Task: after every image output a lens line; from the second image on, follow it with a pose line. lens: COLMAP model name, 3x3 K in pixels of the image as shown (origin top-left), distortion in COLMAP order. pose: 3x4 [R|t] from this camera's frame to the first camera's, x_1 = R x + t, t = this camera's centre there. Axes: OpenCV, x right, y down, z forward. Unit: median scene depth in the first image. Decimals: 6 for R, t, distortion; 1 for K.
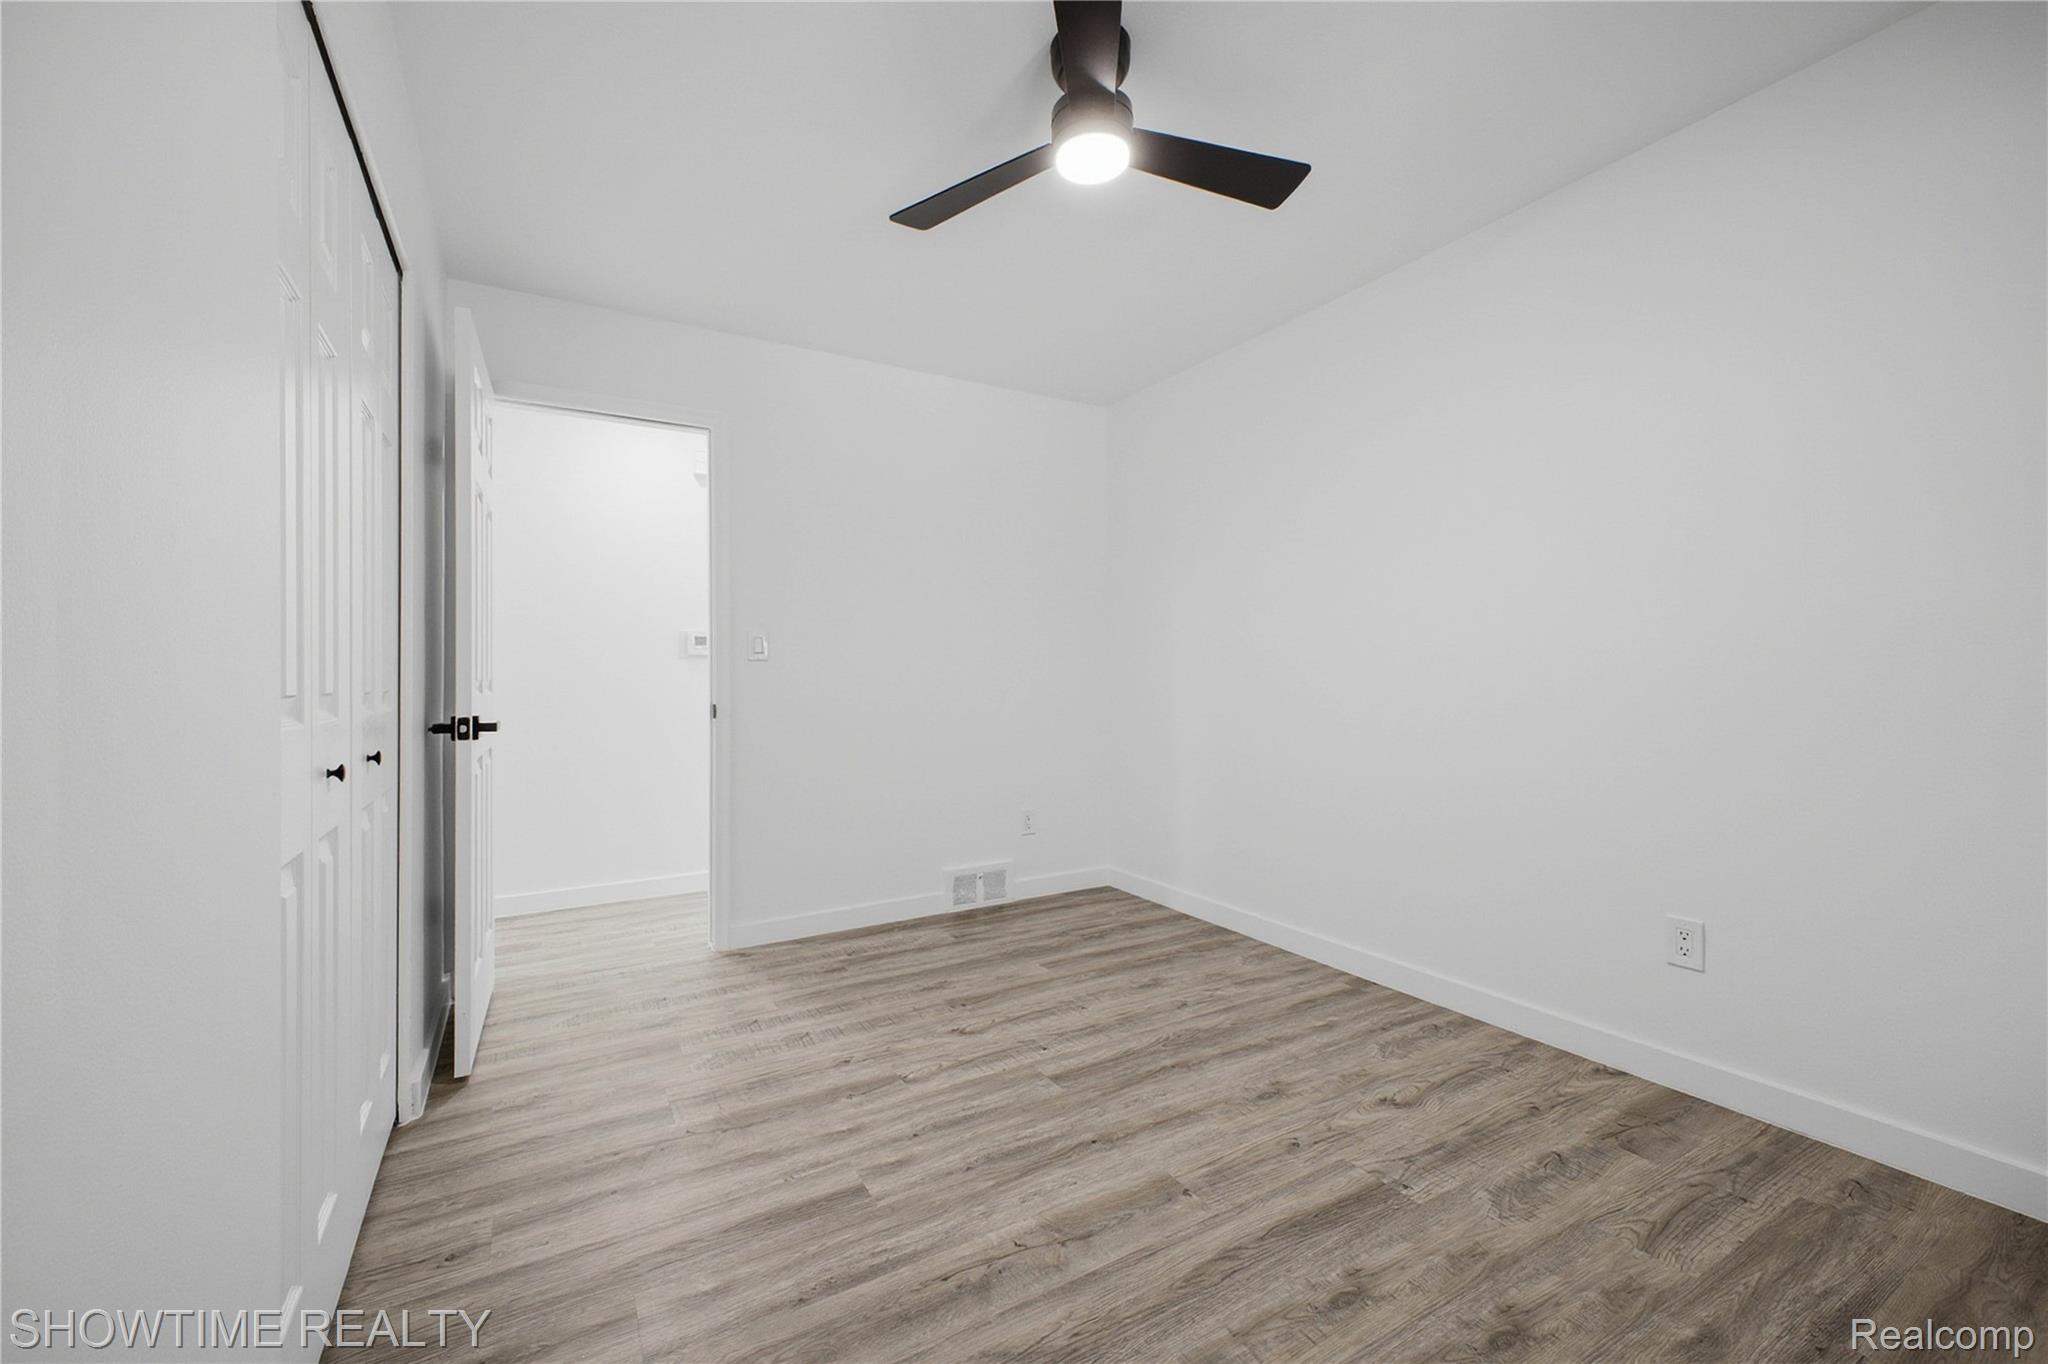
lens RADIAL K [[809.4, 0, 1011.8], [0, 809.4, 675.9], [0, 0, 1]] dist [0.012680, -0.002921]
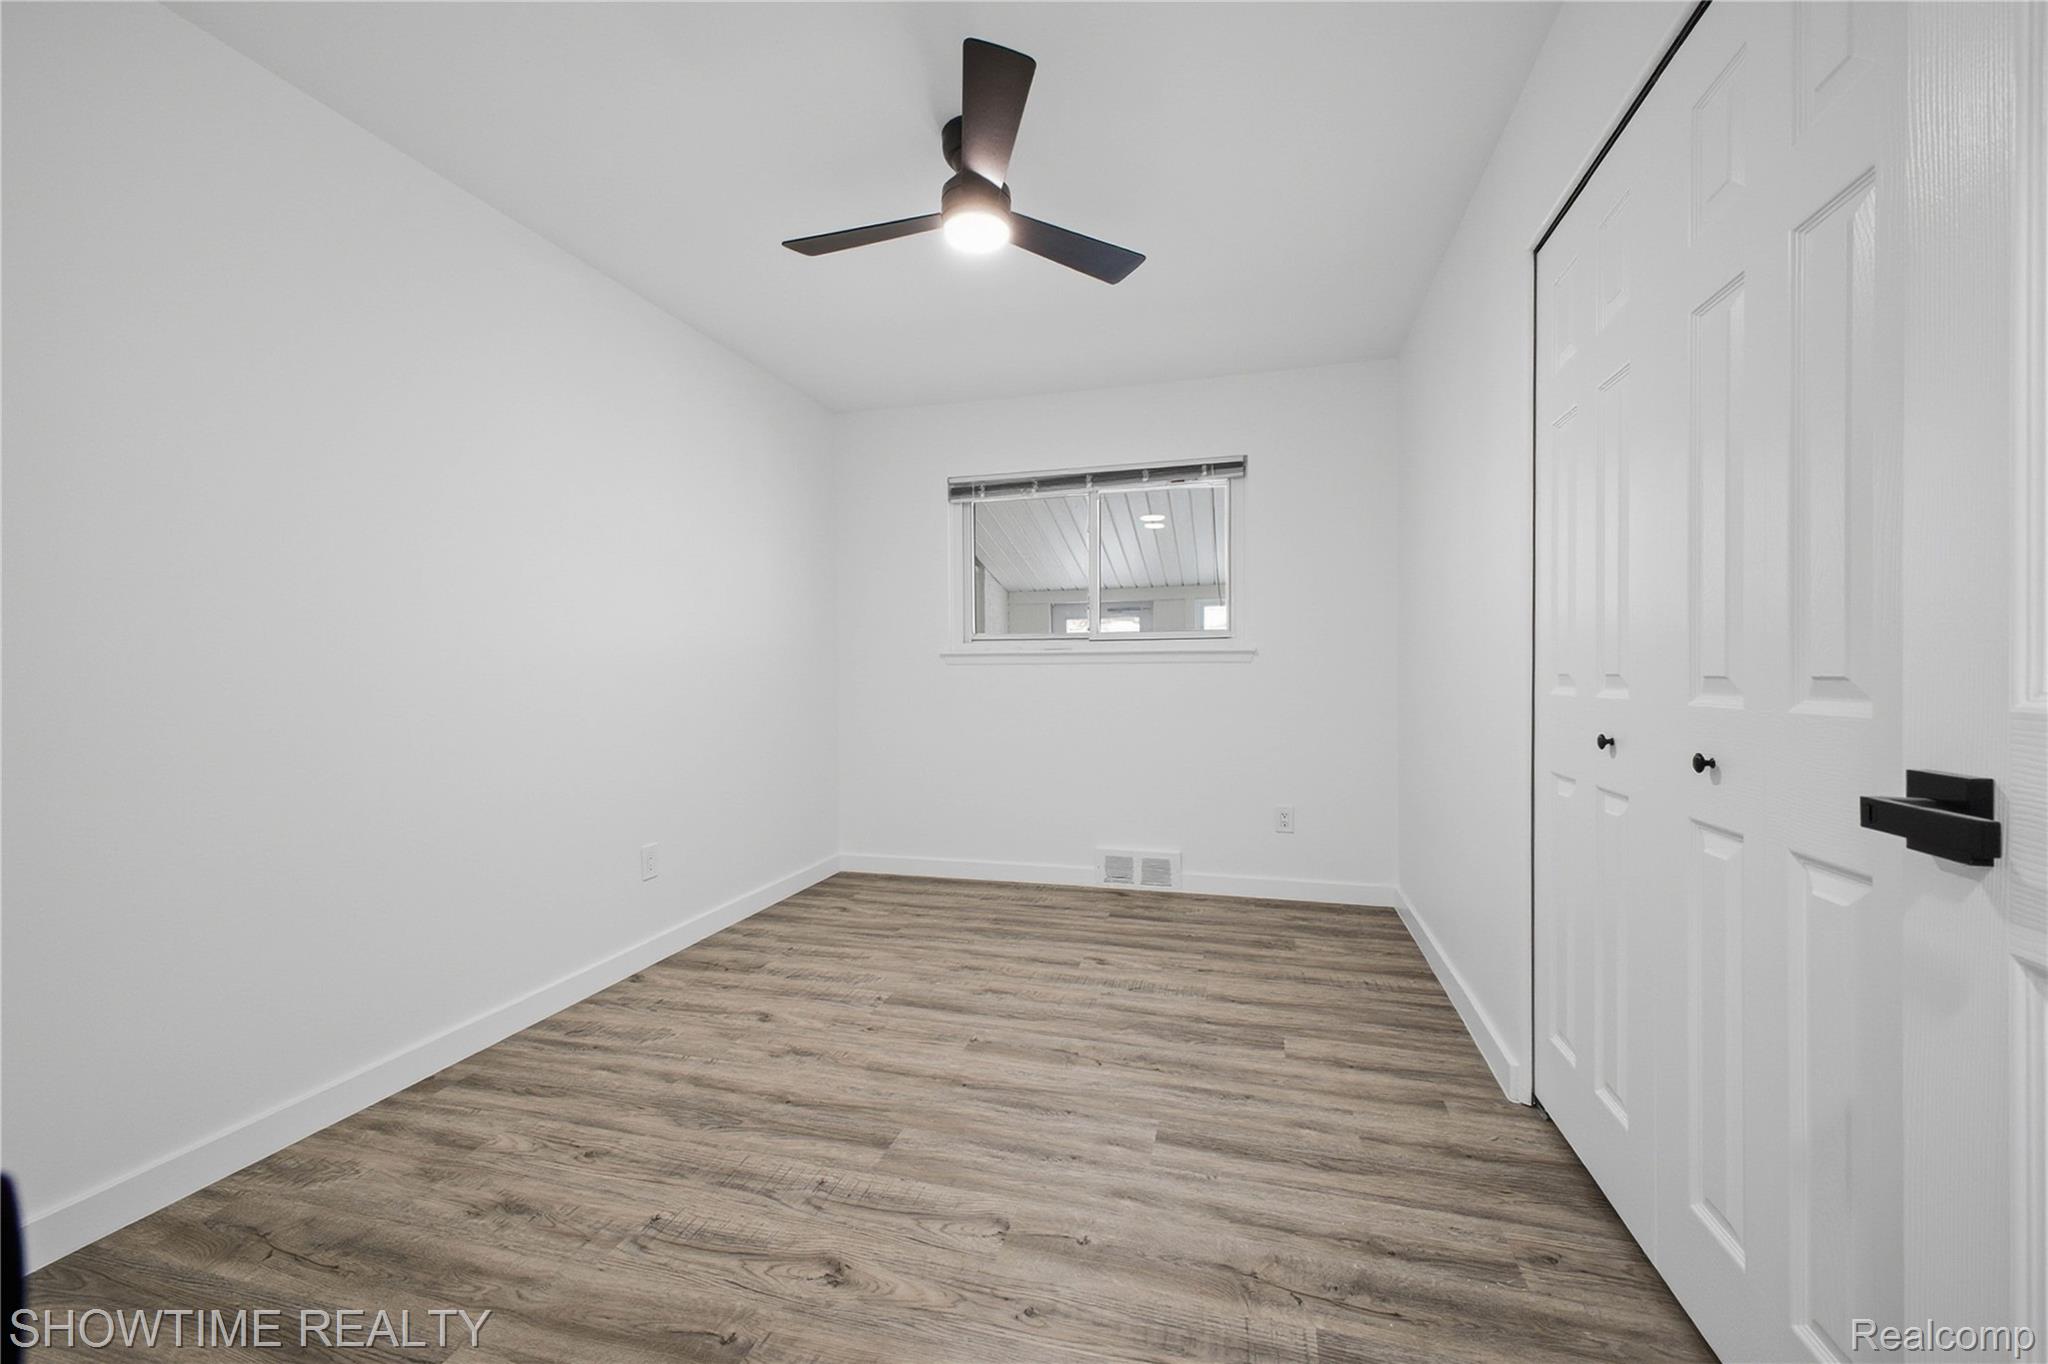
lens RADIAL K [[809.4, 0, 1012.2], [0, 809.4, 685.9], [0, 0, 1]] dist [0.012680, -0.002921]
pose [[-0.689162, 0.001126, 0.724606, -0.664579], [0.012441, 0.999870, 0.010278, 0.002930], [-0.724500, 0.016098, -0.689087, 1.489168]]
